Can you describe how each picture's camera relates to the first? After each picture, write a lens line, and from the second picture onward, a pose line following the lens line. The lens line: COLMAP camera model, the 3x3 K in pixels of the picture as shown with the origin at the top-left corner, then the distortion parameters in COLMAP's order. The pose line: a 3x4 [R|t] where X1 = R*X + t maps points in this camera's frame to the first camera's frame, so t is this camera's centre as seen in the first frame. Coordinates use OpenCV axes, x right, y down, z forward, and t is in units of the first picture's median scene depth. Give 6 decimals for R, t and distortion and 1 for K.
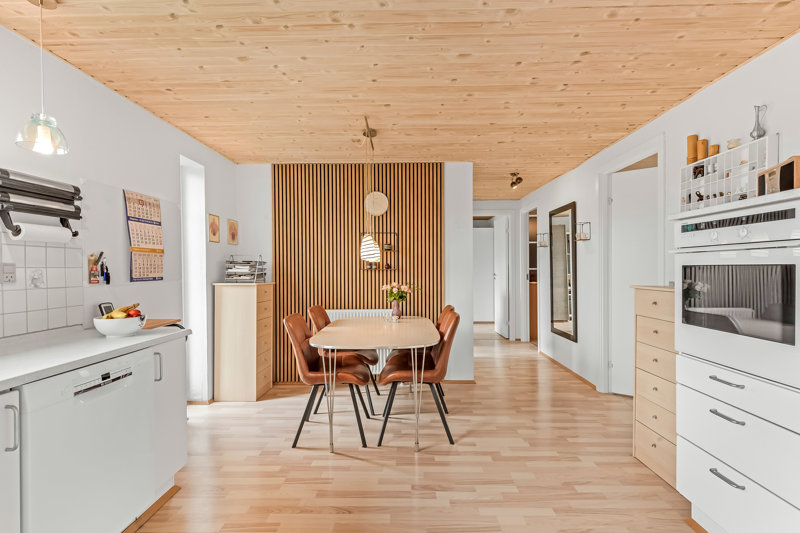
lens RADIAL K [[375.3, 0, 400.6], [0, 375.3, 272.4], [0, 0, 1]] dist [0.000845, 0.000082]
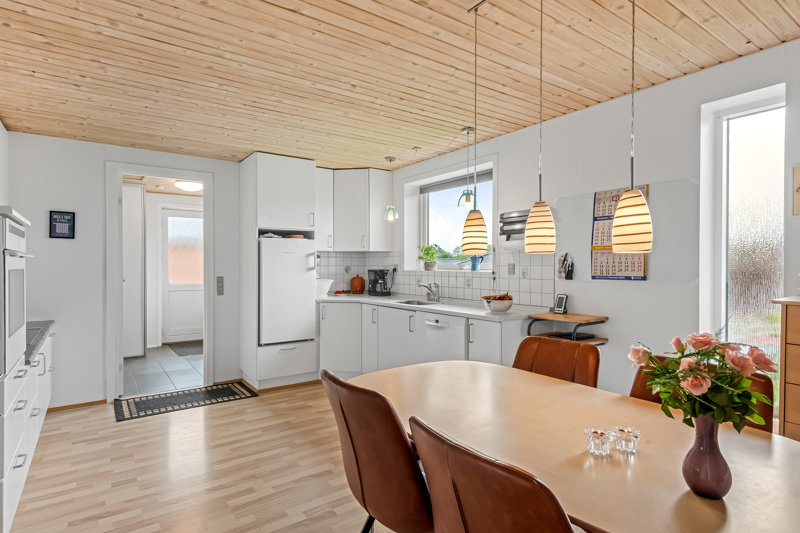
lens RADIAL K [[431.5, 0, 400.0], [0, 431.5, 266.5], [0, 0, 1]] dist [0.001859, -0.000394]
pose [[-0.806172, 0.009175, -0.591610, 0.426057], [0.000414, 0.999888, 0.014943, -0.027900], [0.591681, 0.011802, -0.806086, 1.607206]]
